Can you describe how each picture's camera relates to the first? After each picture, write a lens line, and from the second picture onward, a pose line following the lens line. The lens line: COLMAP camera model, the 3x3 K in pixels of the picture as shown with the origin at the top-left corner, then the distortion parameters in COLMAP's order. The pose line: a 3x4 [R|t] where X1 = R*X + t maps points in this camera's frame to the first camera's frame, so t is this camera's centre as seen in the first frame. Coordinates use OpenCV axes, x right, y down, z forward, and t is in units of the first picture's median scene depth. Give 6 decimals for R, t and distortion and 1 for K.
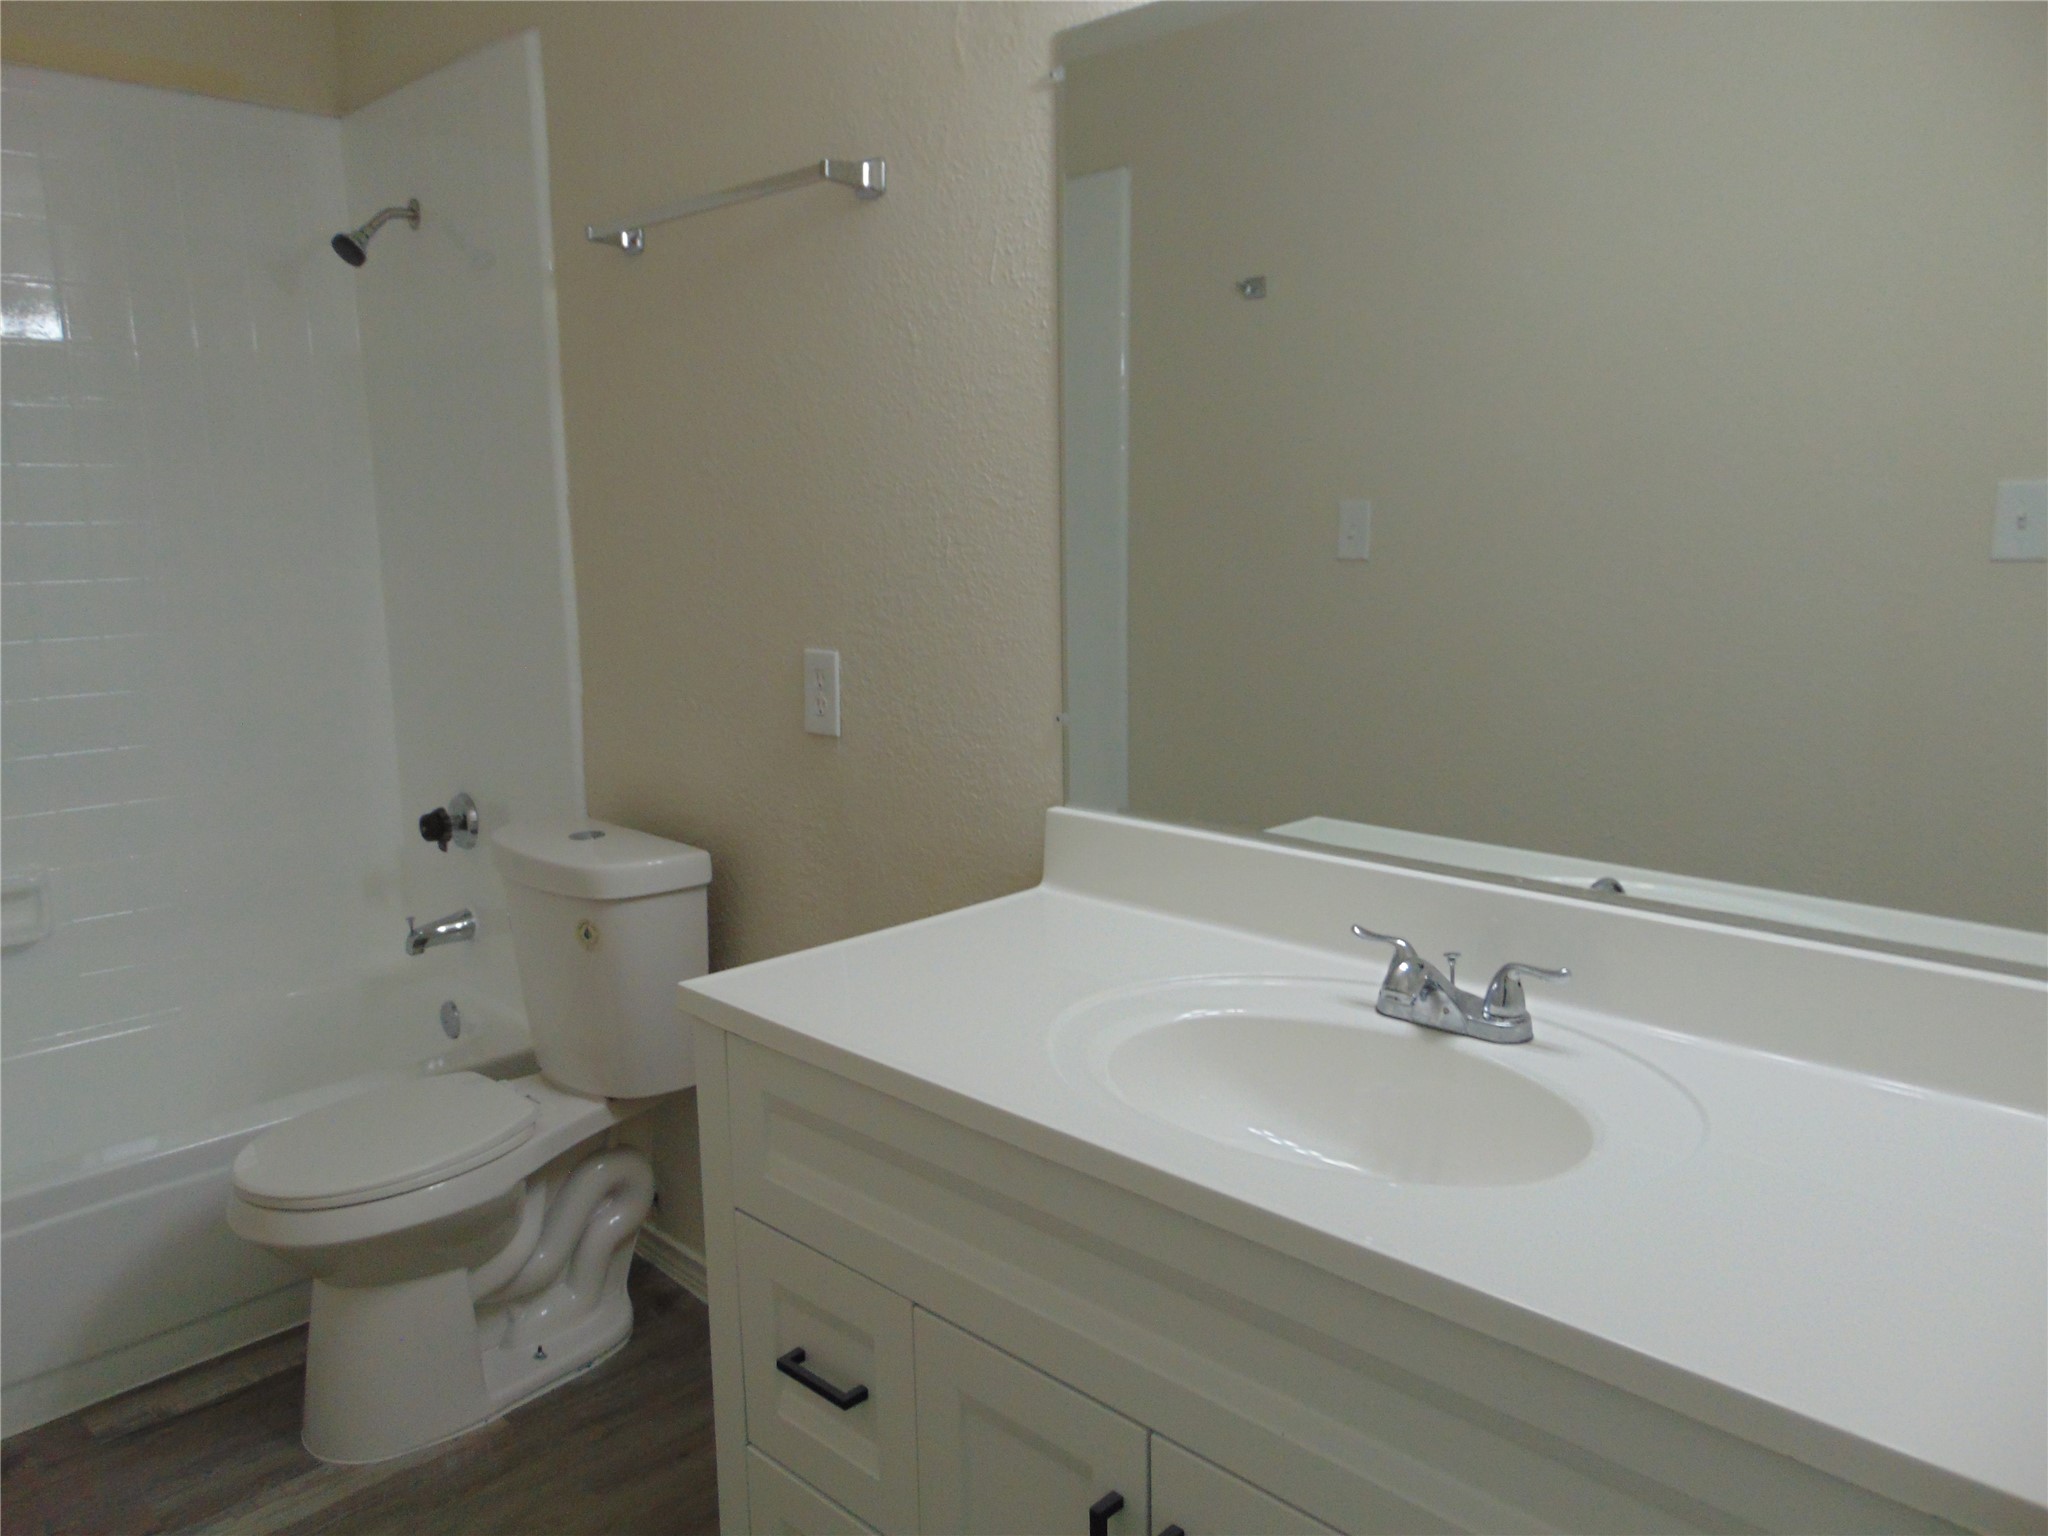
lens RADIAL K [[1543.1, 0, 1034.9], [0, 1543.1, 770.9], [0, 0, 1]] dist [-0.025692, 0.069614]
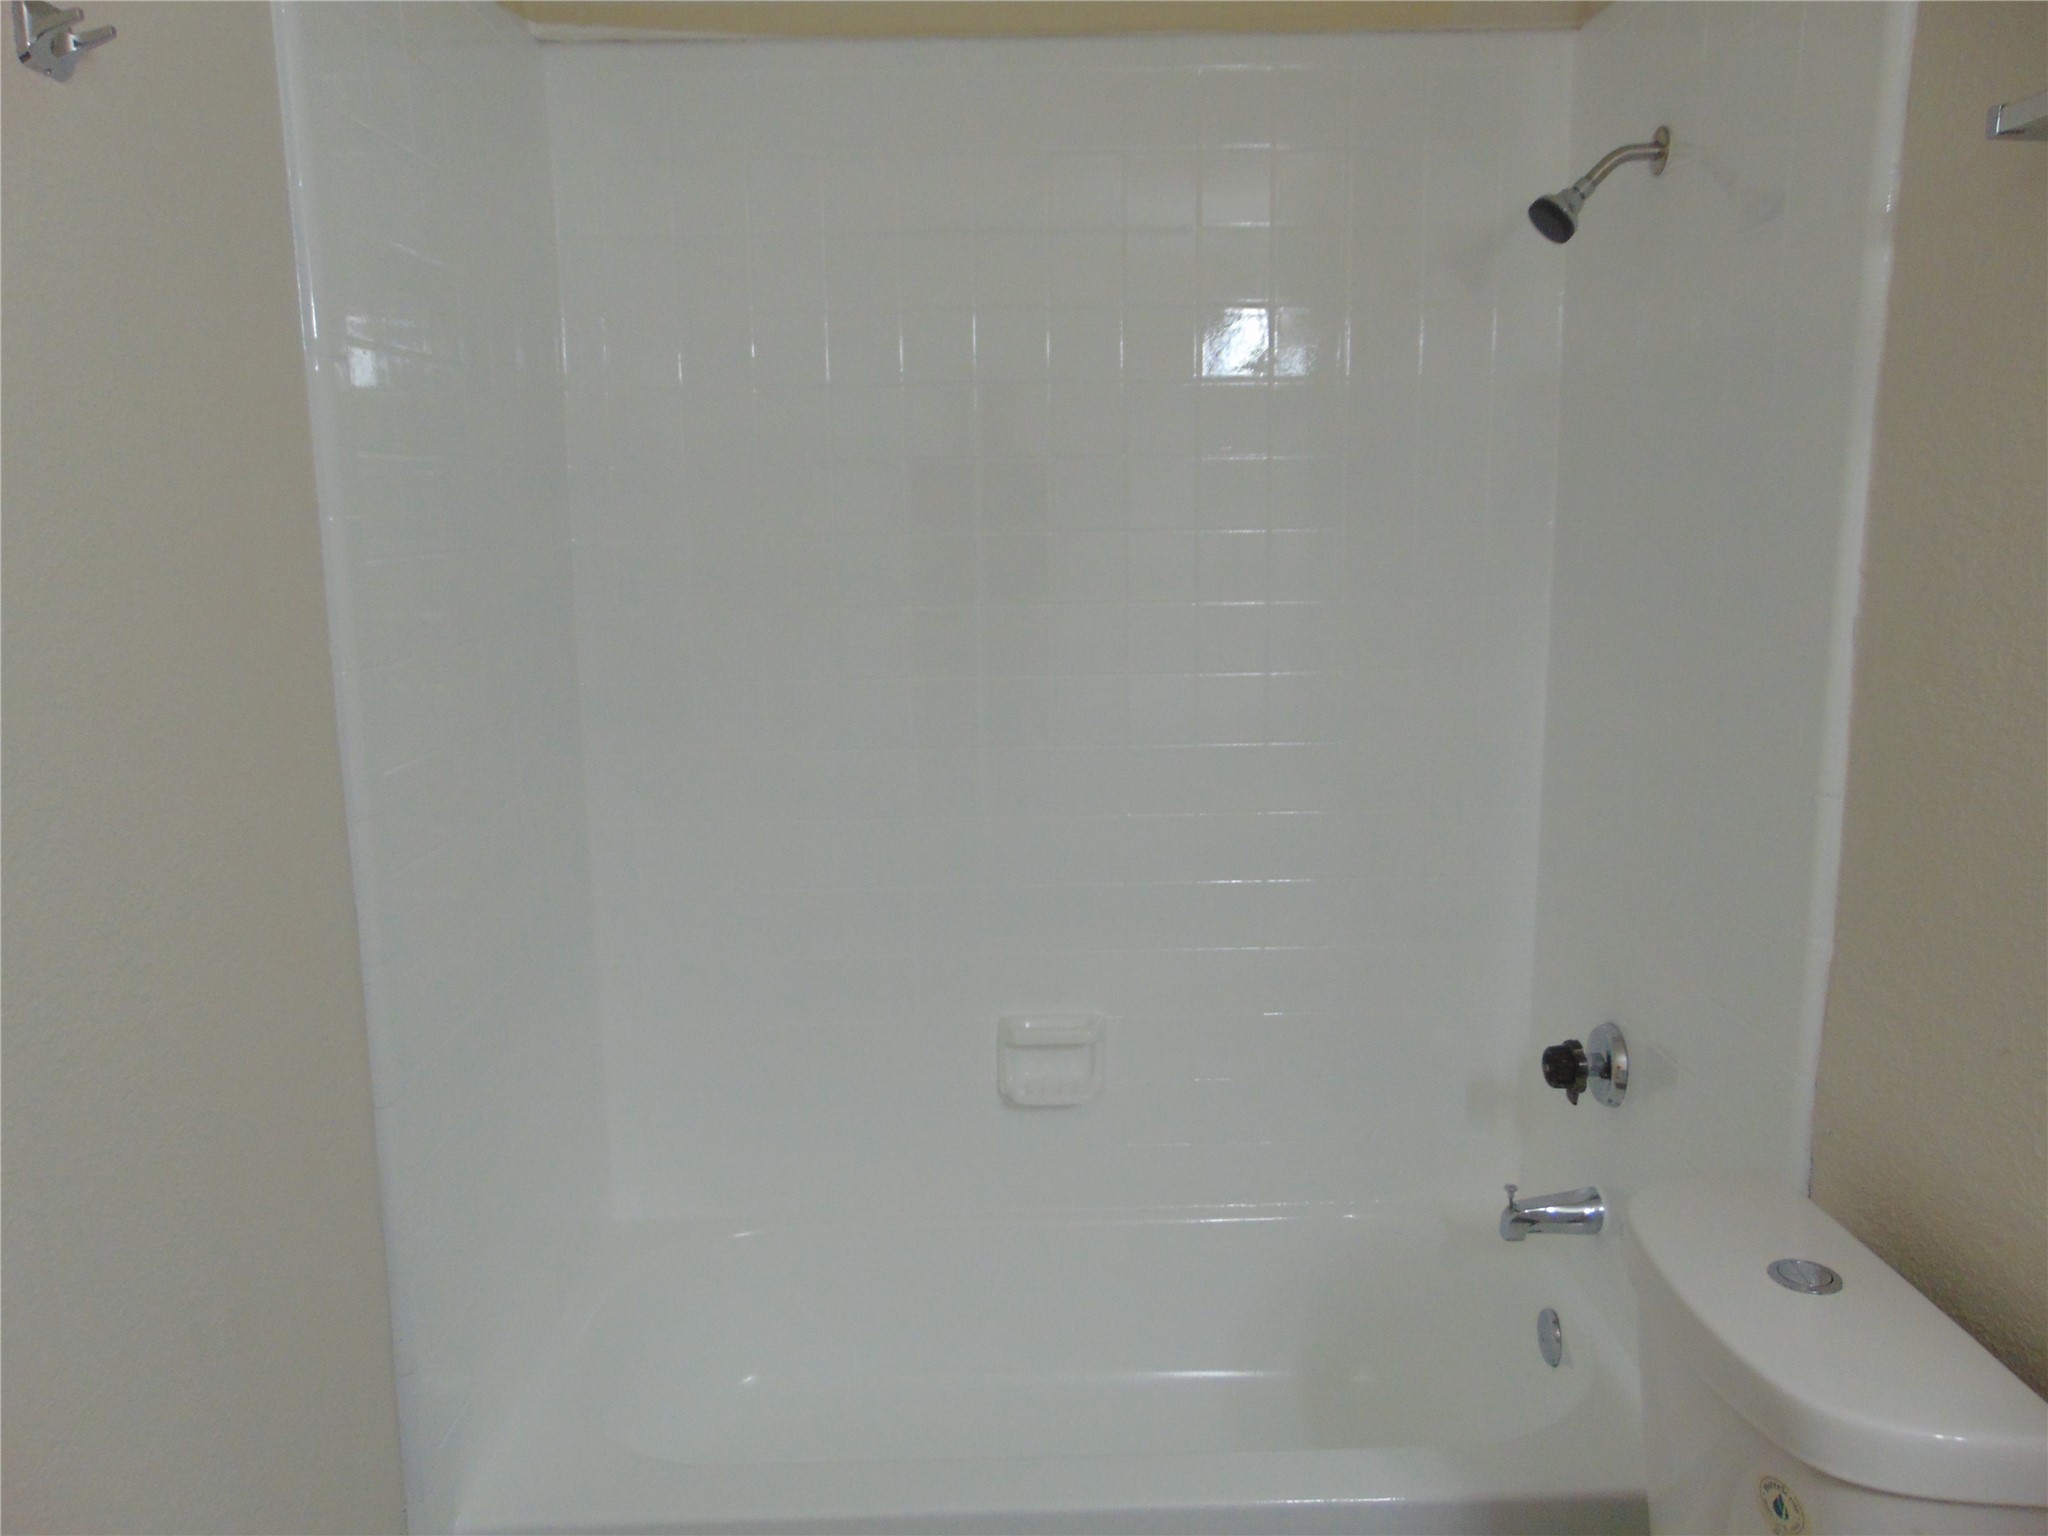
lens RADIAL K [[1543.1, 0, 1013.0], [0, 1543.1, 764.2], [0, 0, 1]] dist [-0.025692, 0.069614]
pose [[0.719773, 0.137486, -0.680459, -0.120617], [-0.108407, 0.990428, 0.085445, -0.128173], [0.685693, 0.012265, 0.727787, 0.336848]]
